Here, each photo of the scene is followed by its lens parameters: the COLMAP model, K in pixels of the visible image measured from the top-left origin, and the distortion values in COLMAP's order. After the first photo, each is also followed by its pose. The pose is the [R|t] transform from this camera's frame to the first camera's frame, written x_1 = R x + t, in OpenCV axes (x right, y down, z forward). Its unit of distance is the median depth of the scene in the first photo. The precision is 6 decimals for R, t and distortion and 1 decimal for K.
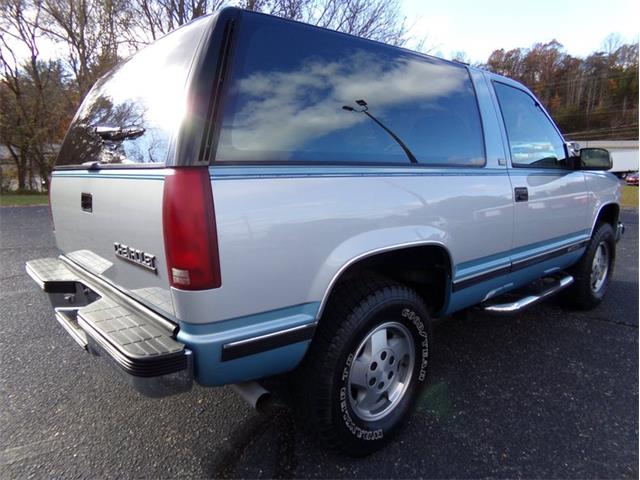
lens RADIAL K [[479.8, 0, 320.1], [0, 479.8, 213.5], [0, 0, 1]] dist [-0.064614, 0.092761]
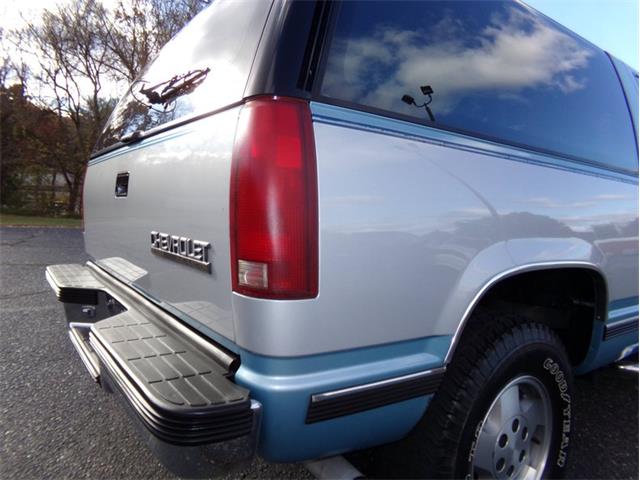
lens RADIAL K [[454.7, 0, 317.5], [0, 454.7, 219.5], [0, 0, 1]] dist [-0.067136, 0.117888]
pose [[0.995986, 0.057564, -0.068545, -0.124962], [-0.063347, 0.994329, -0.085418, 0.076299], [0.063239, 0.089417, 0.993985, 0.306944]]
